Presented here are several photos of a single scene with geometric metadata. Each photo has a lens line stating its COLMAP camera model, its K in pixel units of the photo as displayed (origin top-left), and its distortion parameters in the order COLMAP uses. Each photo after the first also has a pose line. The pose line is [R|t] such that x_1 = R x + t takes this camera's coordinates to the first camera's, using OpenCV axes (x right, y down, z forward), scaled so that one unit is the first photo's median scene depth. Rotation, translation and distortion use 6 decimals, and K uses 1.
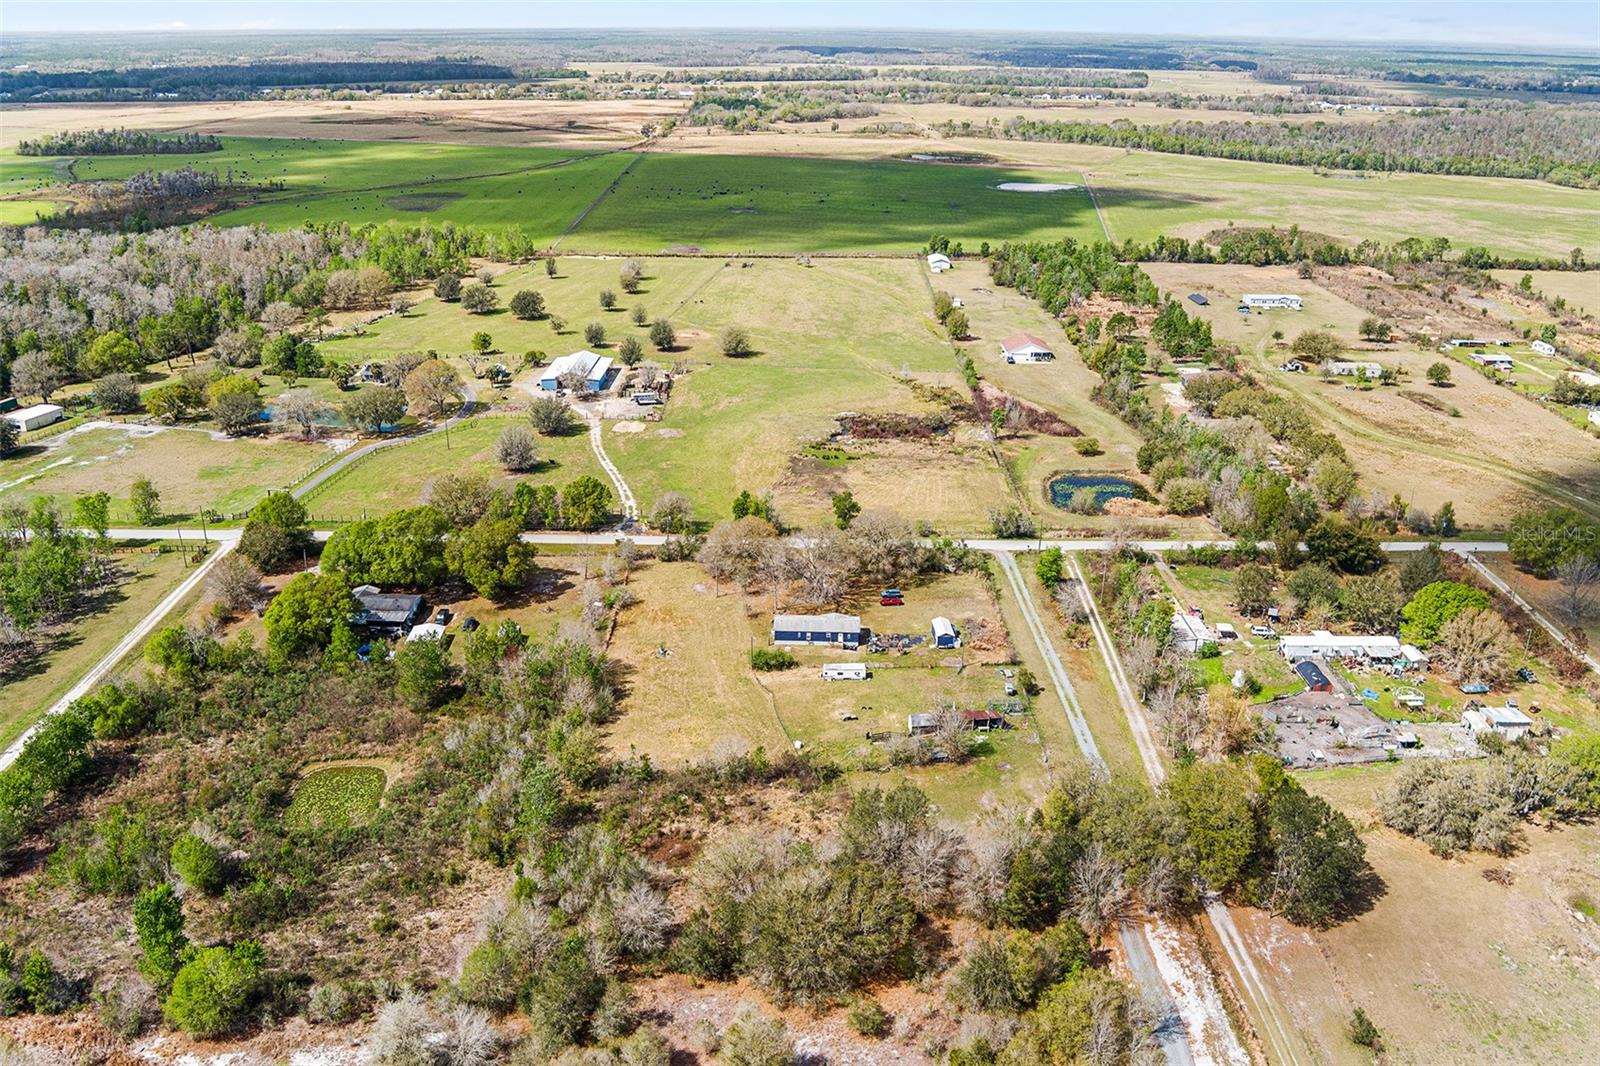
lens RADIAL K [[1317.6, 0, 800.1], [0, 1317.6, 498.7], [0, 0, 1]] dist [-0.065299, 0.005166]
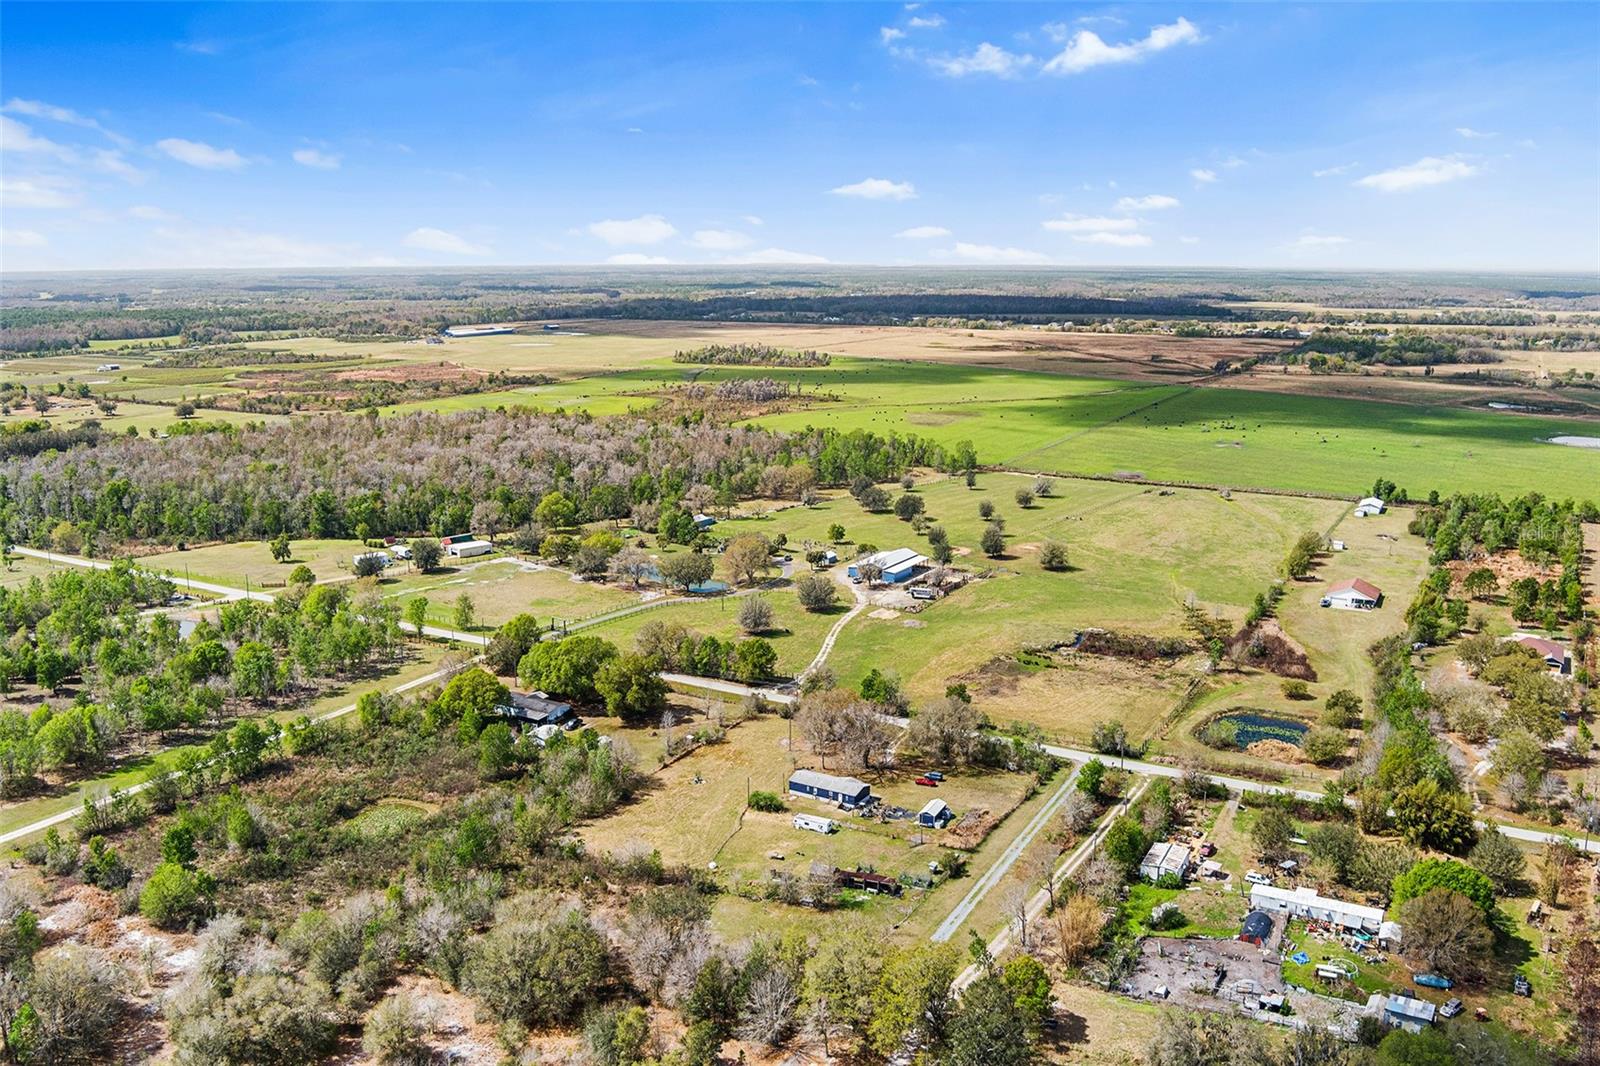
lens RADIAL K [[1317.6, 0, 800.1], [0, 1317.6, 498.7], [0, 0, 1]] dist [-0.065299, 0.005166]
pose [[0.872121, 0.080706, -0.482588, 0.468608], [-0.162257, 0.978196, -0.129636, 0.007806], [0.461603, 0.191361, 0.866200, -0.014618]]
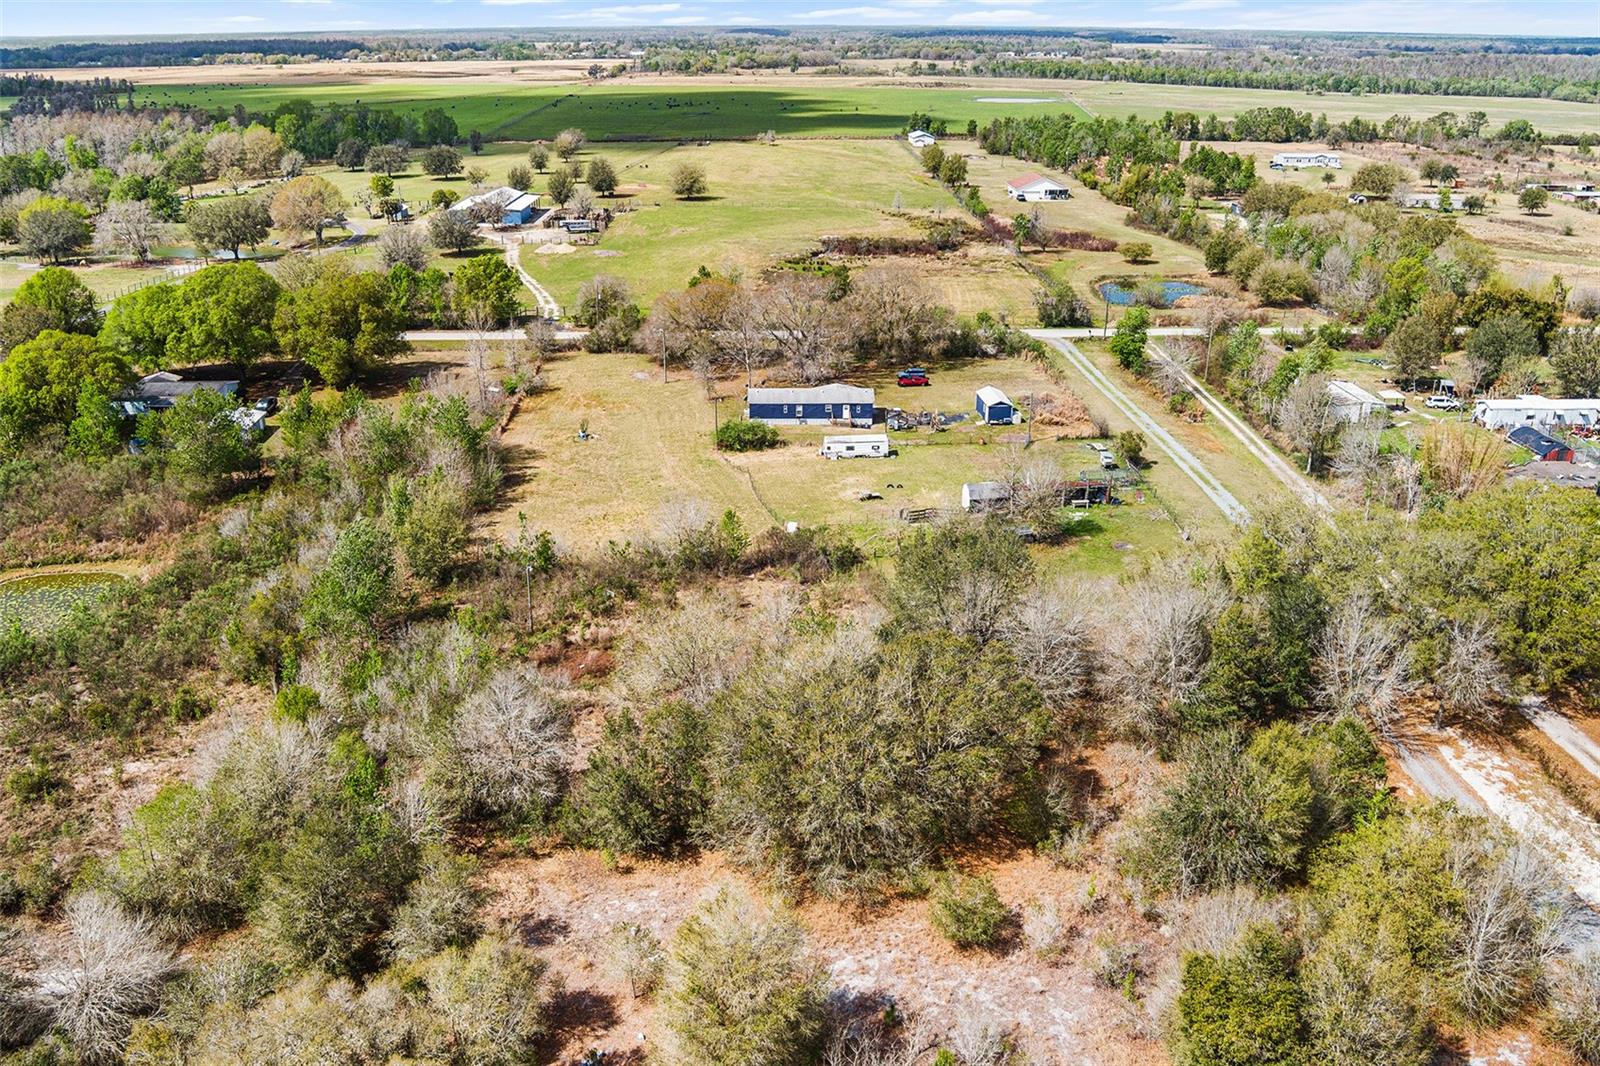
lens RADIAL K [[1317.6, 0, 800.1], [0, 1317.6, 498.7], [0, 0, 1]] dist [-0.065299, 0.005166]
pose [[0.999369, -0.021826, 0.028006, -0.012067], [0.021833, 0.999762, 0.000077, 0.137234], [-0.028001, 0.000535, 0.999608, 0.292298]]
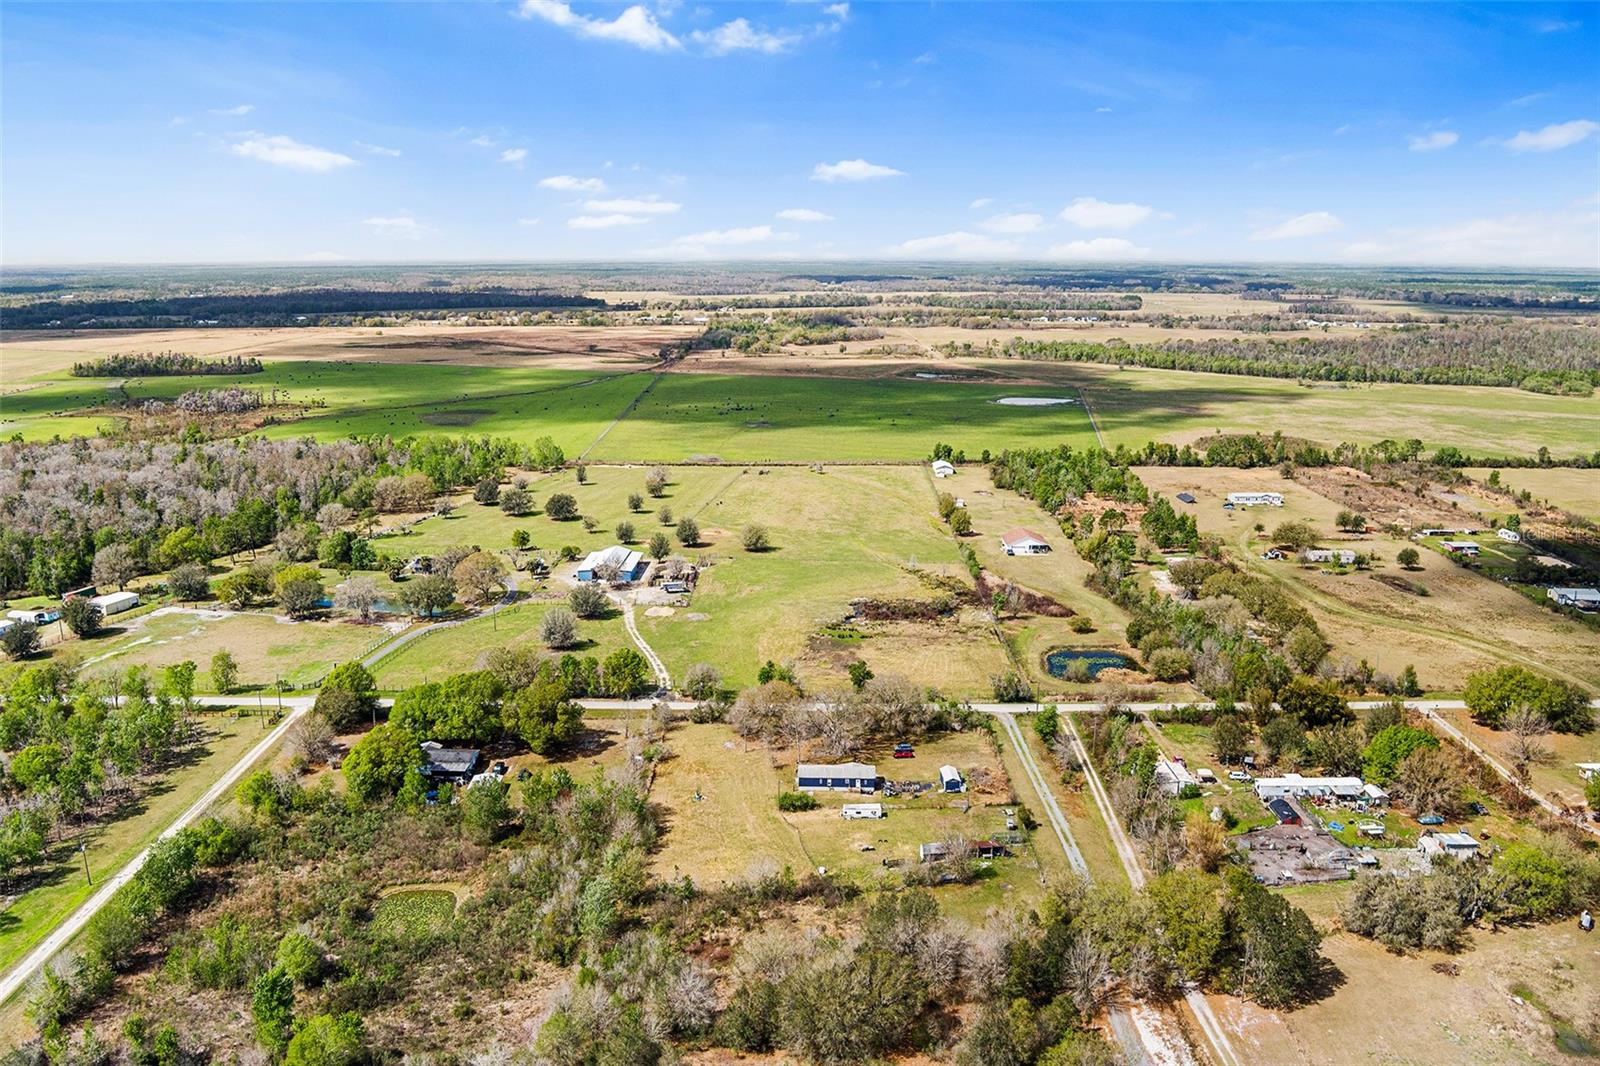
lens RADIAL K [[1317.6, 0, 800.1], [0, 1317.6, 498.7], [0, 0, 1]] dist [-0.065299, 0.005166]
pose [[0.999948, -0.007642, -0.006680, -0.008246], [0.006439, 0.986356, -0.164500, 0.046234], [0.007846, 0.164449, 0.986354, -0.122786]]
